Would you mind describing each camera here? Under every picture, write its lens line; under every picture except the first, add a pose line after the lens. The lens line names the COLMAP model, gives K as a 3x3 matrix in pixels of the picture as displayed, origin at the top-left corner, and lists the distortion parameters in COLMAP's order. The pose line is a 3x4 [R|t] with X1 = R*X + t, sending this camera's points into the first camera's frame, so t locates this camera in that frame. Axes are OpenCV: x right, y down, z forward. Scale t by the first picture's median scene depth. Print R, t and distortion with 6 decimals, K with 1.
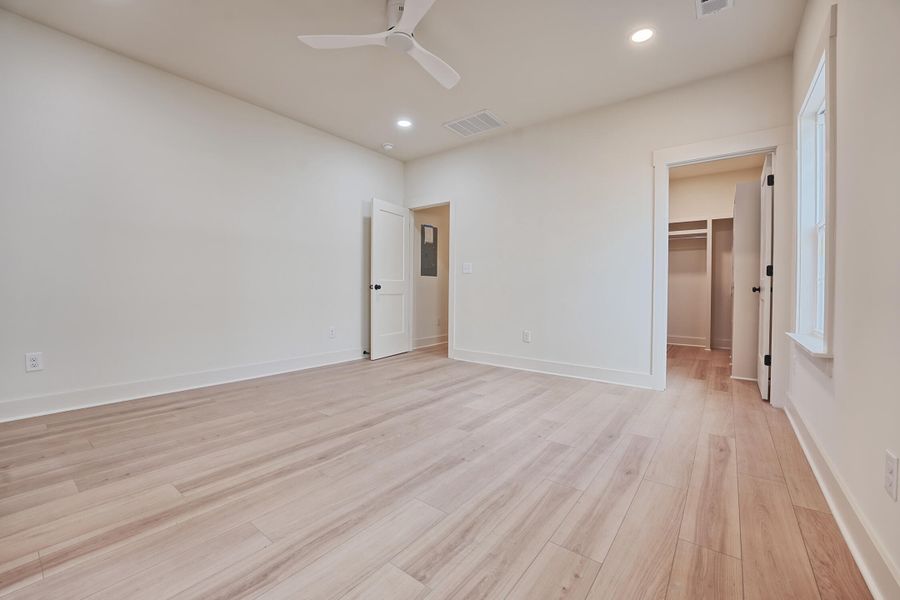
lens RADIAL K [[372.3, 0, 446.7], [0, 372.3, 299.0], [0, 0, 1]] dist [-0.001839, -0.000099]
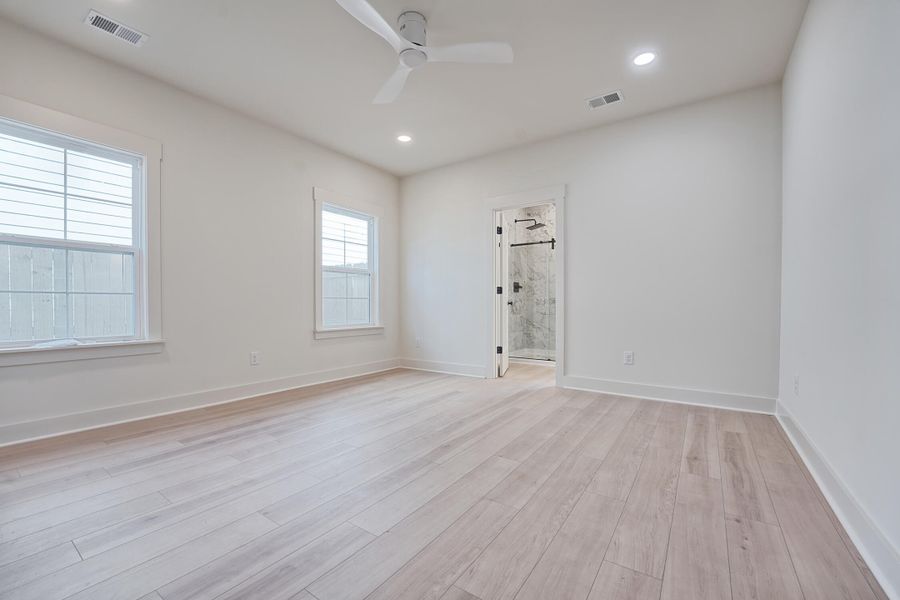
lens RADIAL K [[360.8, 0, 427.6], [0, 360.8, 306.3], [0, 0, 1]] dist [-0.001025, -0.000082]
pose [[-0.999955, -0.007449, 0.005936, -0.186340], [-0.007275, 0.999557, 0.028863, -0.051822], [-0.006149, 0.028819, -0.999566, 2.088846]]
